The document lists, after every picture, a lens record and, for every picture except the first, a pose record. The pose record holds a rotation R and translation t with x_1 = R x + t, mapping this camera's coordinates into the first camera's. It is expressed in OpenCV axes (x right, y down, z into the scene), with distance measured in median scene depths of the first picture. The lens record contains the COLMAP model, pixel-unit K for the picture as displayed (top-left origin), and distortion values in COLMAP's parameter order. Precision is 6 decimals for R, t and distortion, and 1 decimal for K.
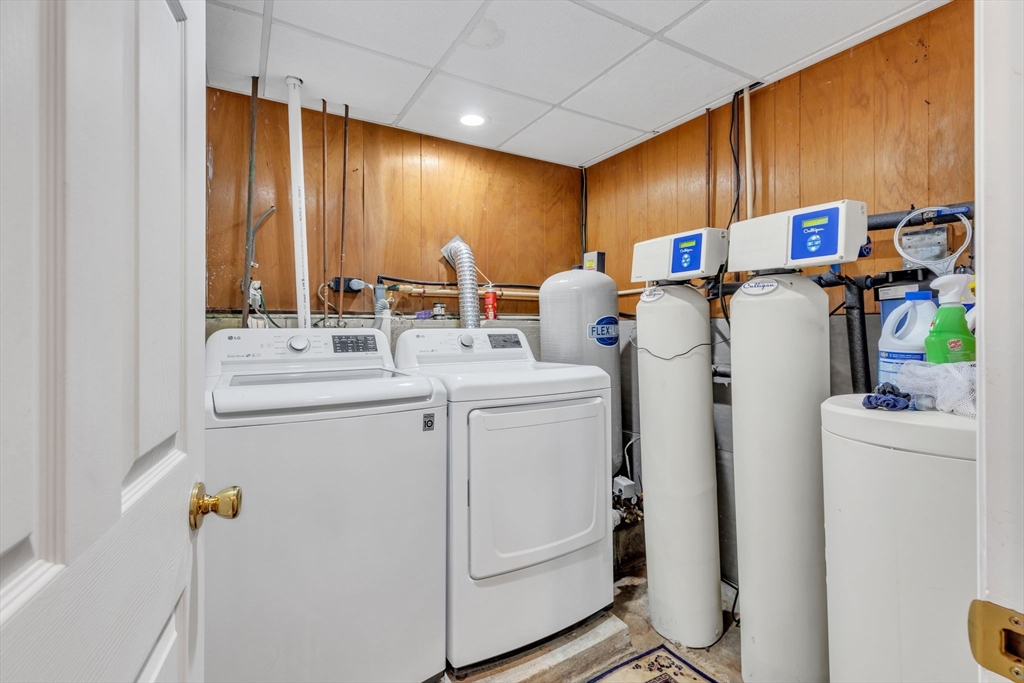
lens RADIAL K [[465.4, 0, 504.9], [0, 465.4, 334.2], [0, 0, 1]] dist [0.008047, -0.000178]
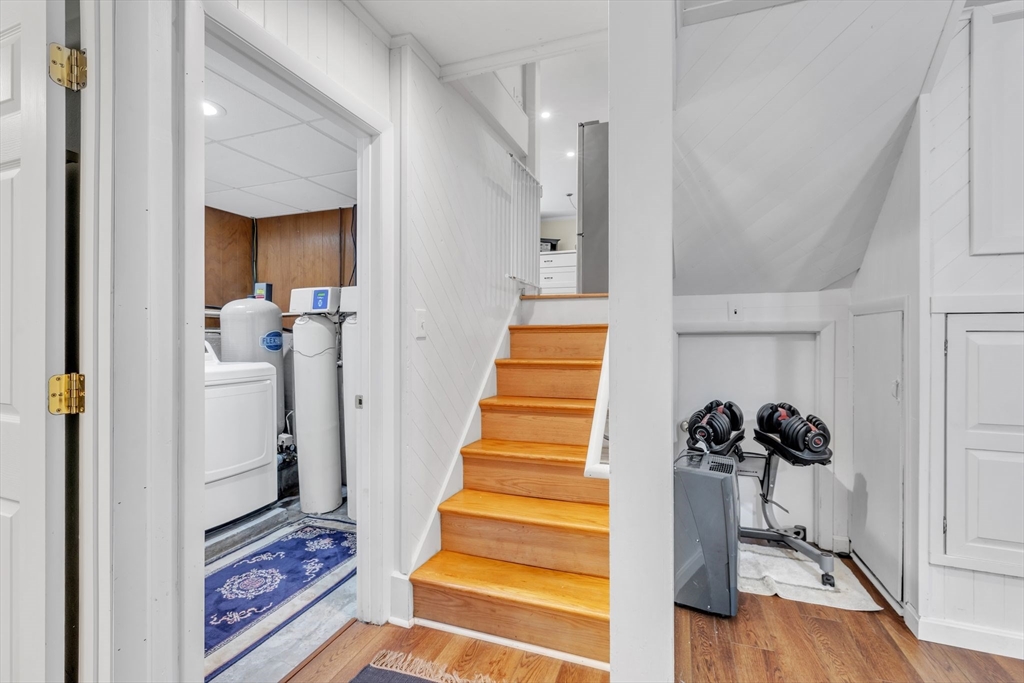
lens RADIAL K [[465.4, 0, 502.5], [0, 465.4, 342.9], [0, 0, 1]] dist [0.008047, -0.000178]
pose [[0.781727, 0.002297, 0.623617, -0.150912], [0.000326, 0.999992, -0.004092, 0.006364], [-0.623621, 0.003402, 0.781719, -0.675838]]
